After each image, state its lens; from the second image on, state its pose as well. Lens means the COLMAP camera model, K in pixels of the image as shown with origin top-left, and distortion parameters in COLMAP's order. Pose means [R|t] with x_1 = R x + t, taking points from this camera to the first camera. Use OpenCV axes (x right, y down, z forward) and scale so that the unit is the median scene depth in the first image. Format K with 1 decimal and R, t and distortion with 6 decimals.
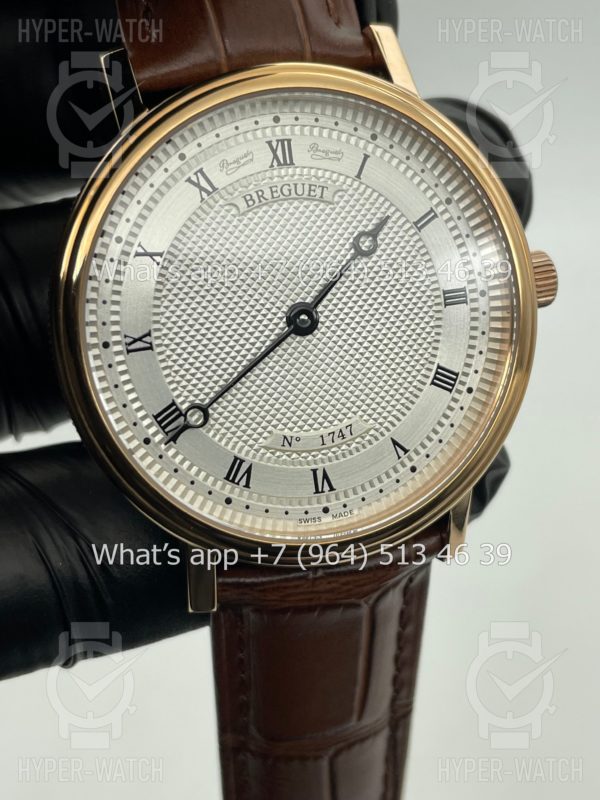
lens RADIAL K [[1276.9, 0, 300.0], [0, 1276.9, 400.0], [0, 0, 1]] dist [0.174389, 0.064682]
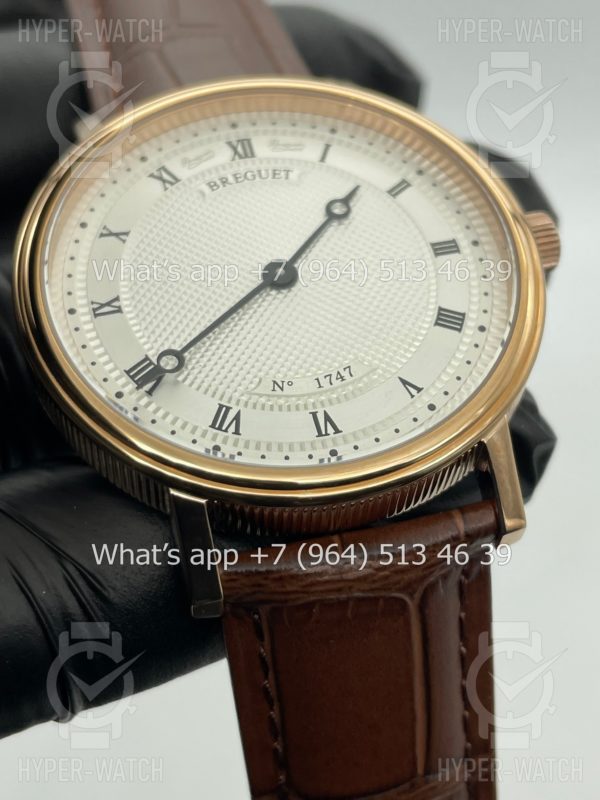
lens RADIAL K [[1276.9, 0, 300.0], [0, 1276.9, 400.0], [0, 0, 1]] dist [0.174389, 0.064682]
pose [[0.974301, -0.199810, -0.103990, 0.096198], [0.104818, 0.810806, -0.575853, 0.558171], [0.199377, 0.550154, 0.810913, 0.288044]]
